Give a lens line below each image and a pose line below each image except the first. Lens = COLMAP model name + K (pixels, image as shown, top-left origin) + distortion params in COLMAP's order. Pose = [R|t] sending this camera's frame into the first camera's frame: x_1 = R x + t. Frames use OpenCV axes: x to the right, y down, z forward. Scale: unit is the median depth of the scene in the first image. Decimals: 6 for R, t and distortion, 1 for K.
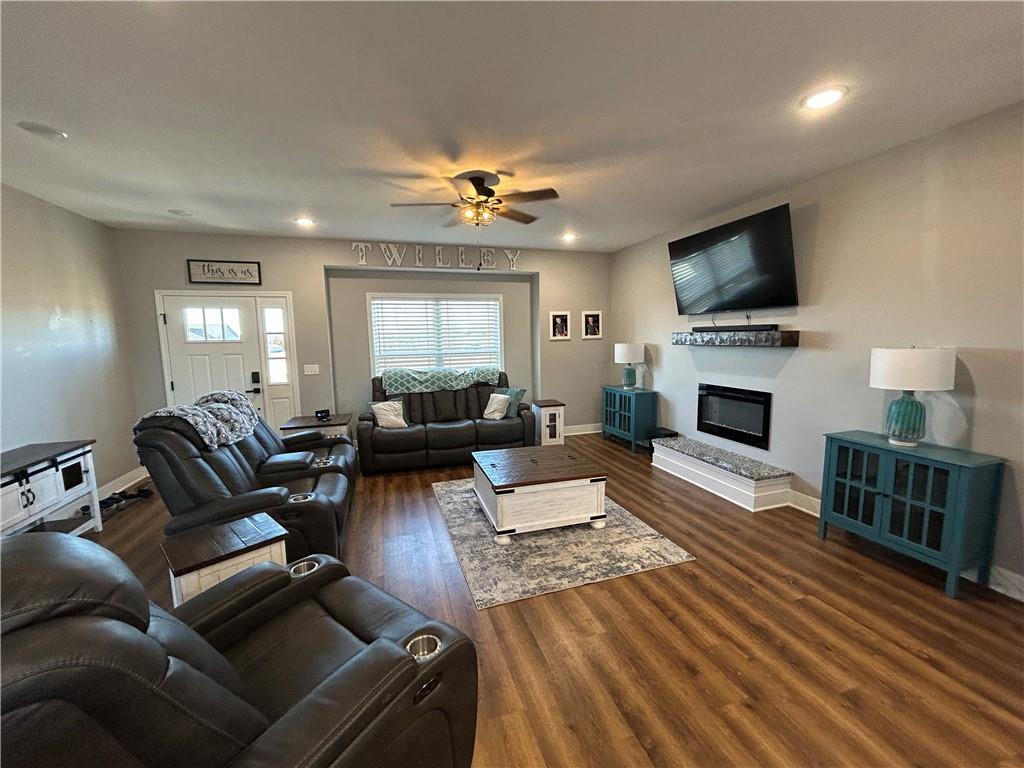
lens RADIAL K [[411.7, 0, 516.1], [0, 411.7, 384.3], [0, 0, 1]] dist [-0.004399, 0.001368]
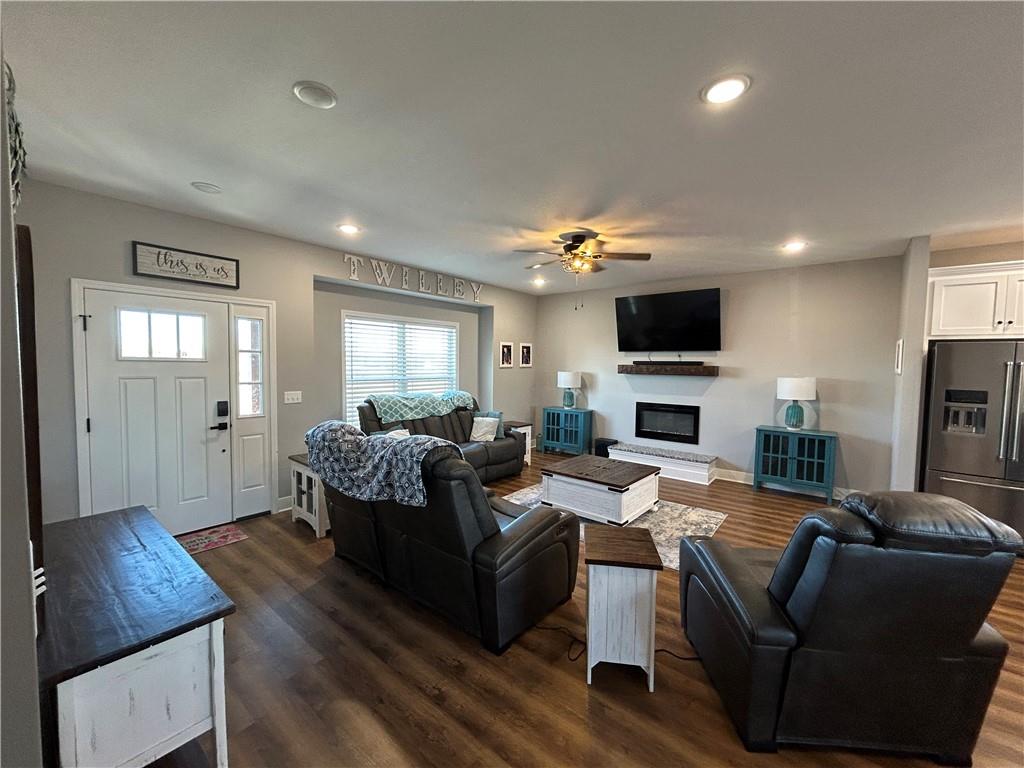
lens RADIAL K [[411.7, 0, 511.6], [0, 411.7, 384.3], [0, 0, 1]] dist [-0.004399, 0.001368]
pose [[0.837088, 0.000120, 0.547069, -0.641942], [0.035431, 0.997889, -0.054434, -0.001088], [-0.545920, 0.064950, 0.835316, 0.082531]]
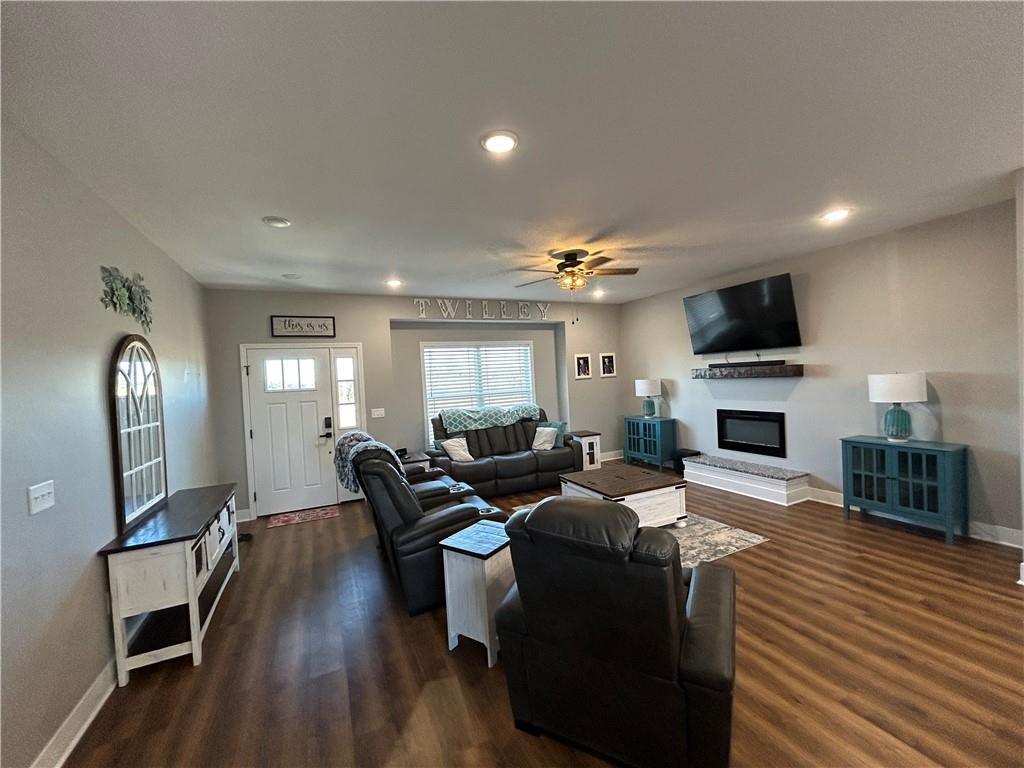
lens RADIAL K [[411.7, 0, 513.6], [0, 411.7, 384.4], [0, 0, 1]] dist [-0.004399, 0.001368]
pose [[0.990025, -0.035280, 0.136404, -0.318737], [0.048786, 0.994090, -0.096975, 0.013297], [-0.132177, 0.102662, 0.985895, -0.137116]]
